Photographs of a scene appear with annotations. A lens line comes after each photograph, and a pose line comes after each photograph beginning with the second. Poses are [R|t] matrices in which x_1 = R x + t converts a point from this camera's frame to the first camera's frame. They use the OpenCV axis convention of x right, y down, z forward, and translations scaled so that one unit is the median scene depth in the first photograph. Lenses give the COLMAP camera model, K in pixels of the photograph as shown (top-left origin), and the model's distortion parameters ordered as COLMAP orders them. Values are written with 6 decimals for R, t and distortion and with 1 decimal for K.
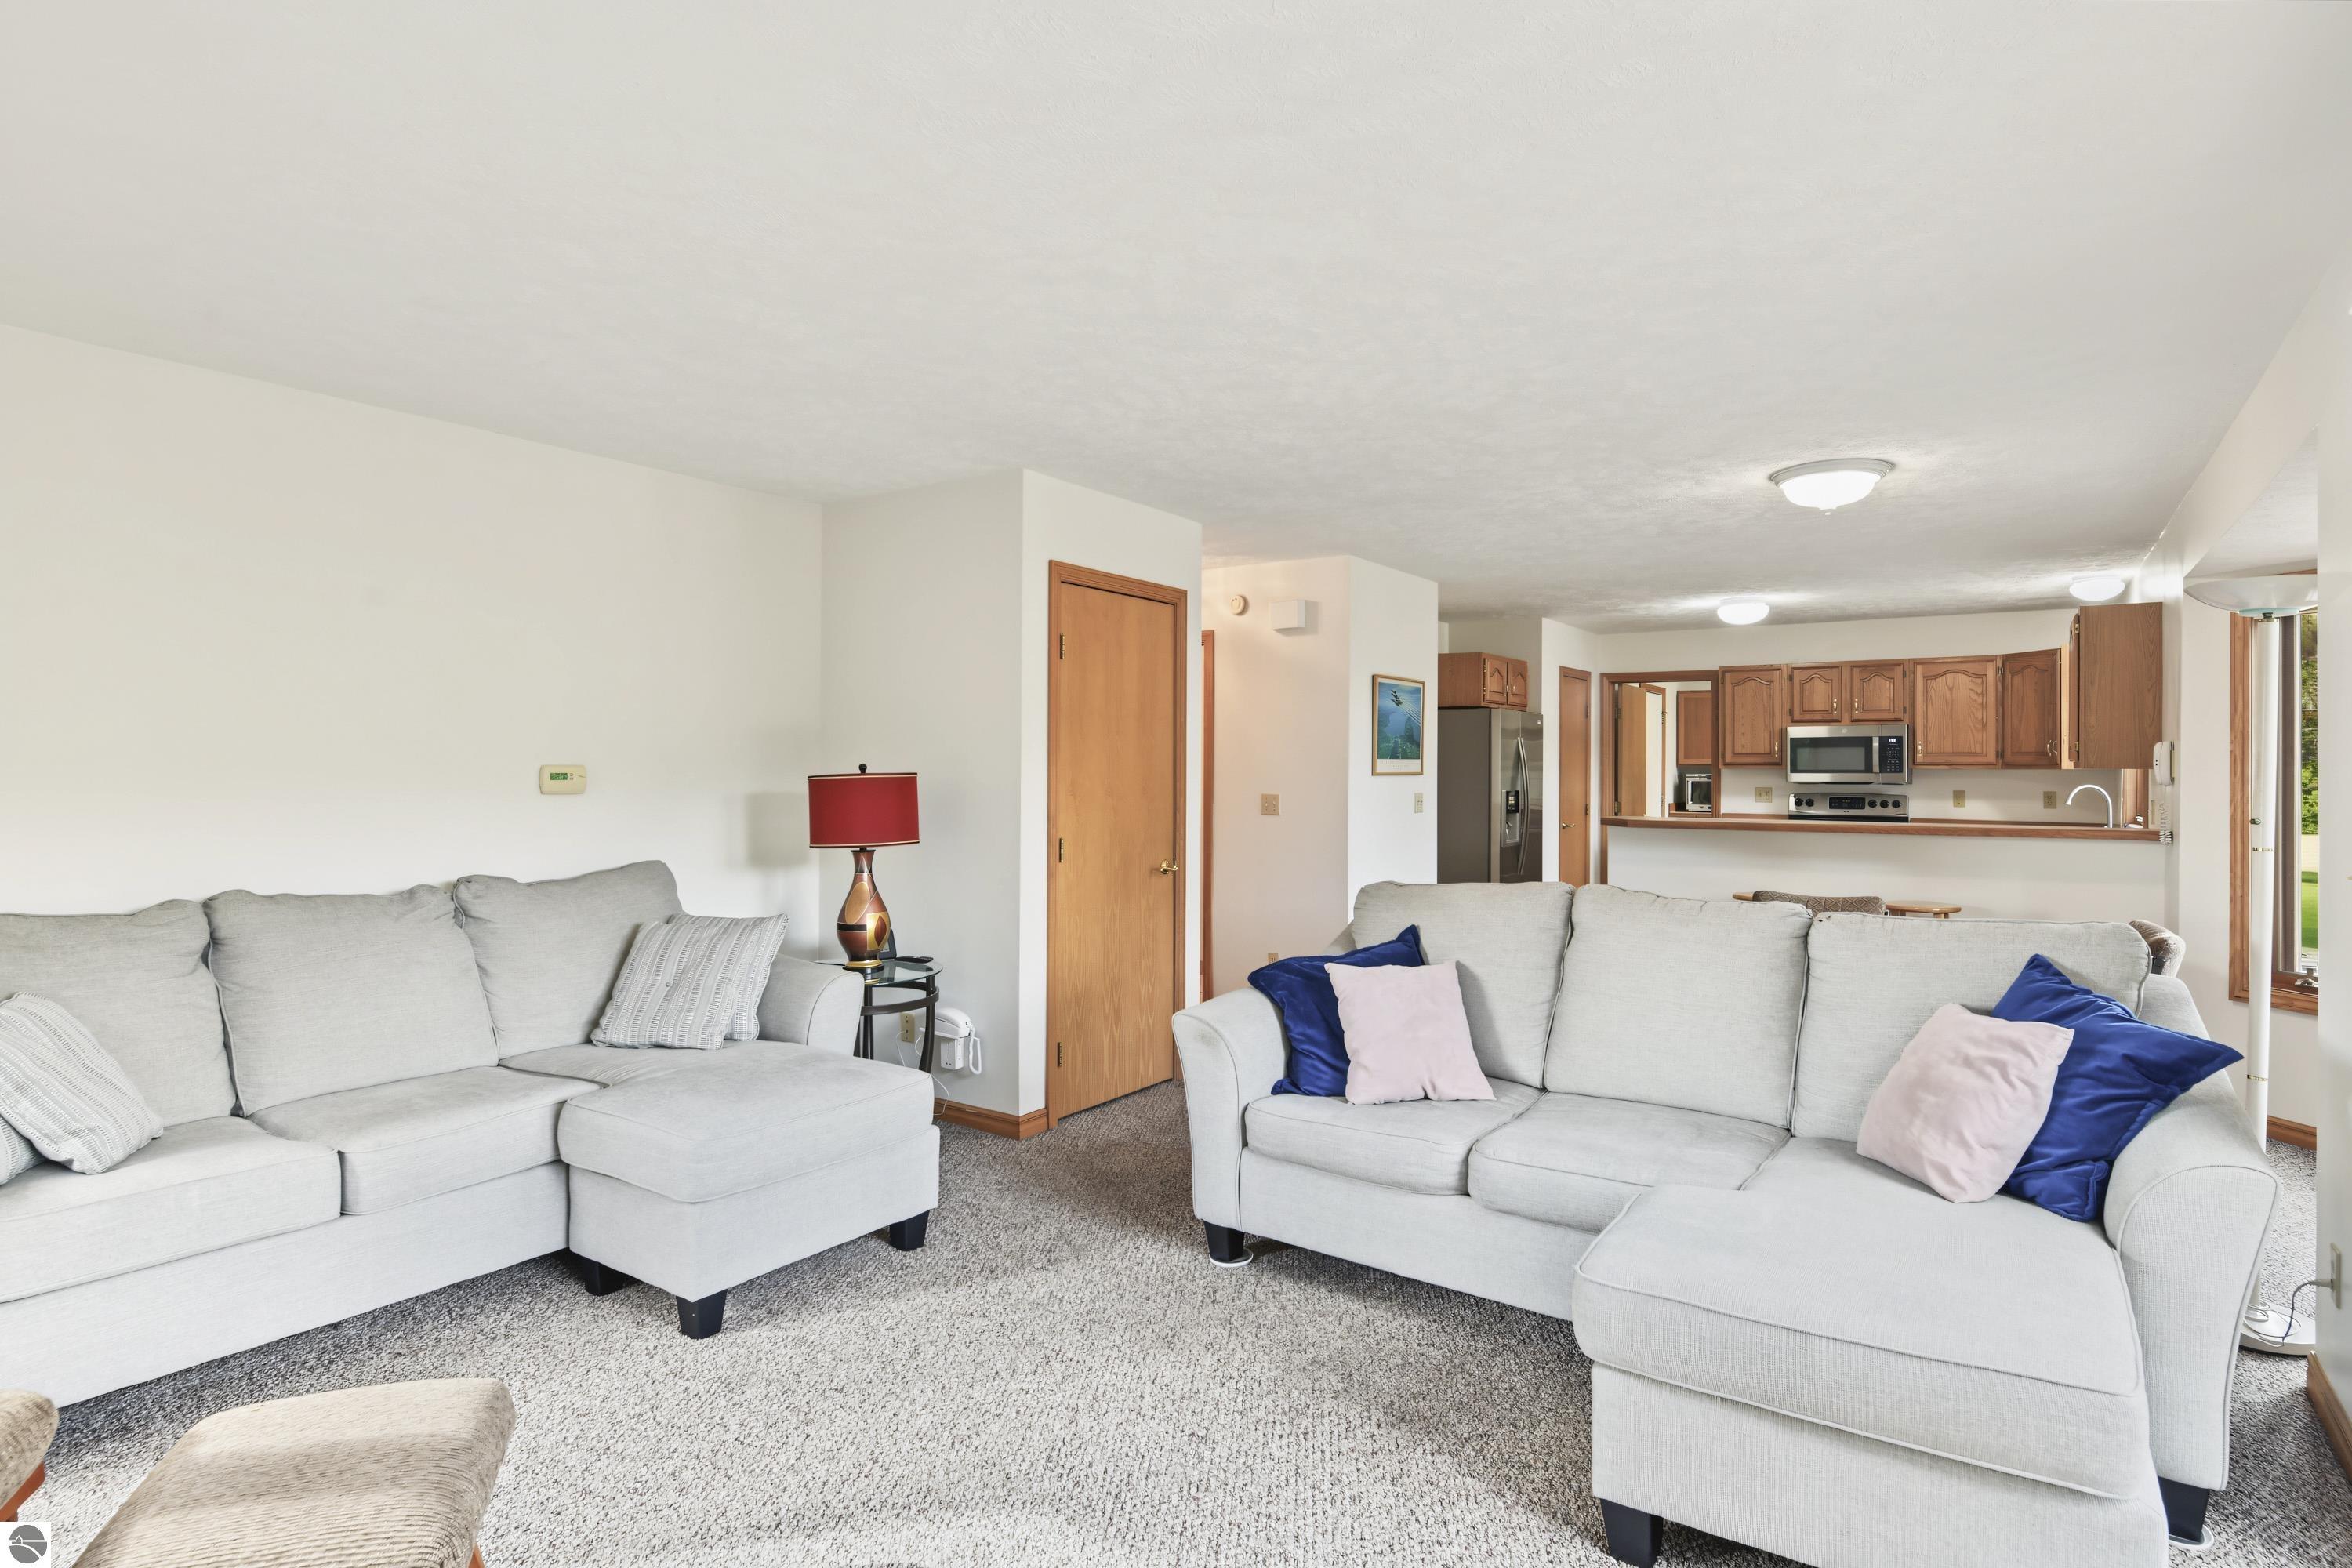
lens RADIAL K [[1211.1, 0, 1182.2], [0, 1211.1, 761.8], [0, 0, 1]] dist [0.003798, -0.007744]
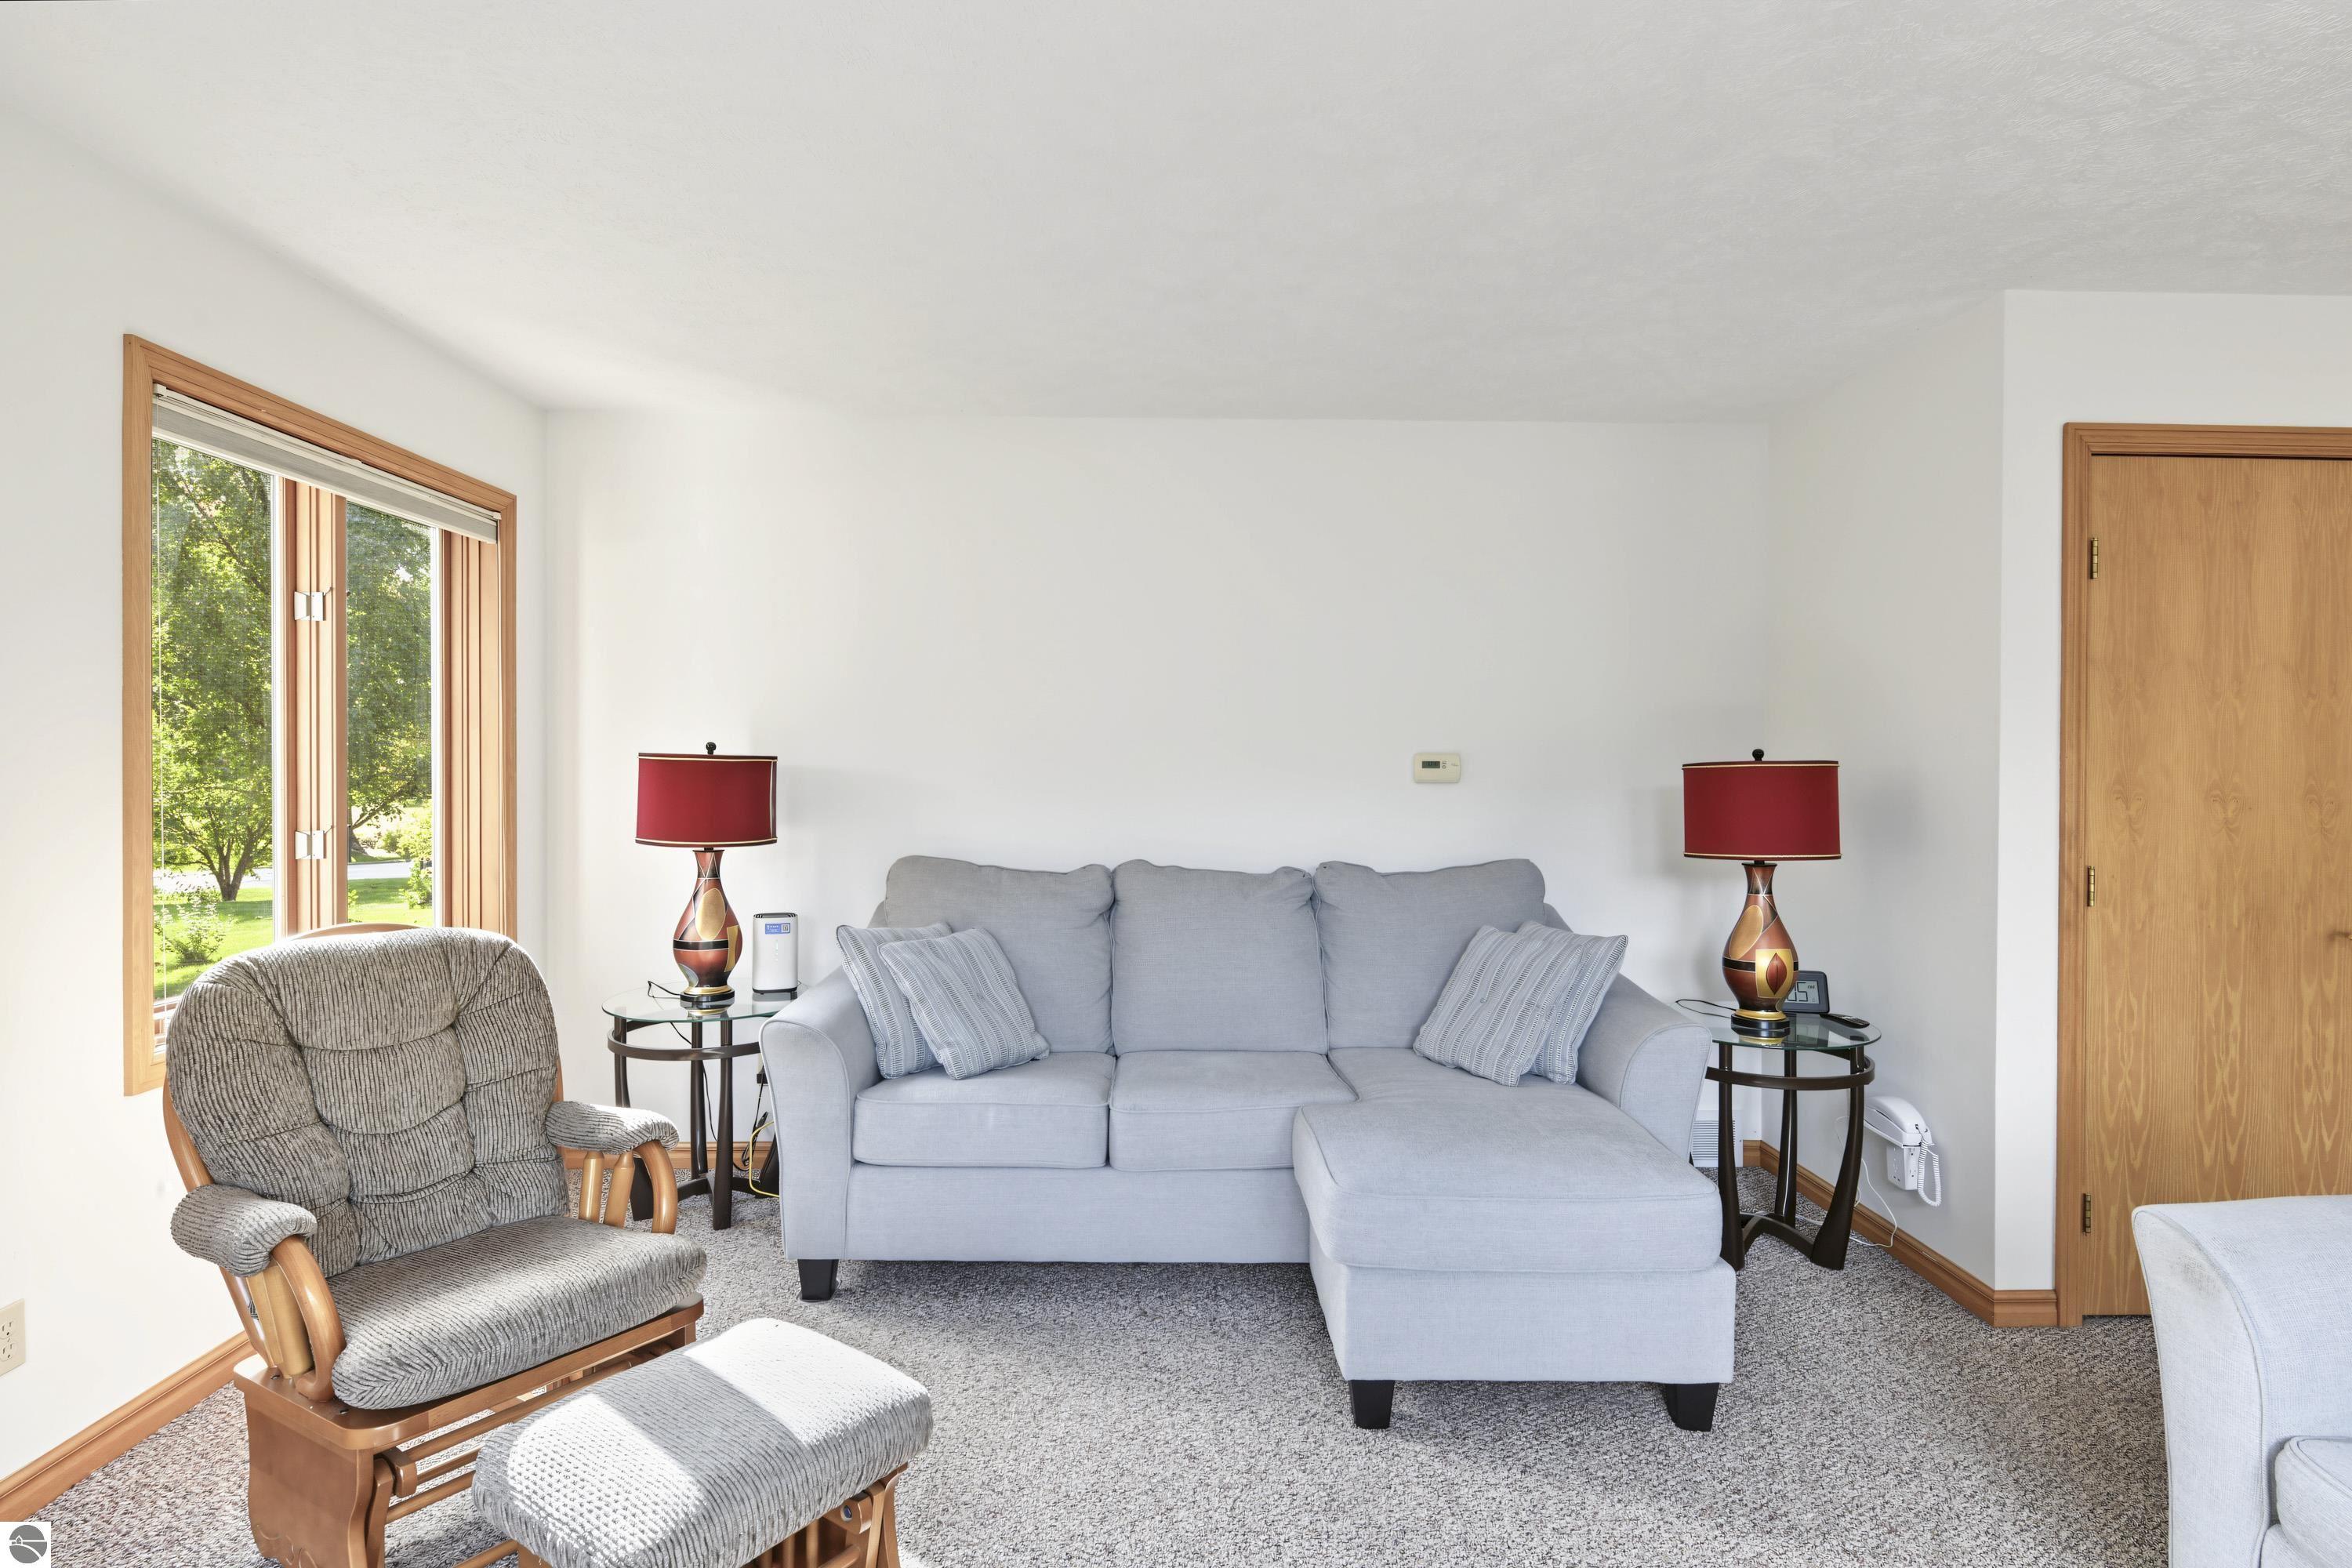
lens RADIAL K [[1211.1, 0, 1182.2], [0, 1211.1, 761.8], [0, 0, 1]] dist [0.003798, -0.007744]
pose [[0.580340, 0.001105, -0.814373, 0.143656], [0.000847, 0.999998, 0.001960, 0.007662], [0.814374, -0.001827, 0.580338, 0.273223]]
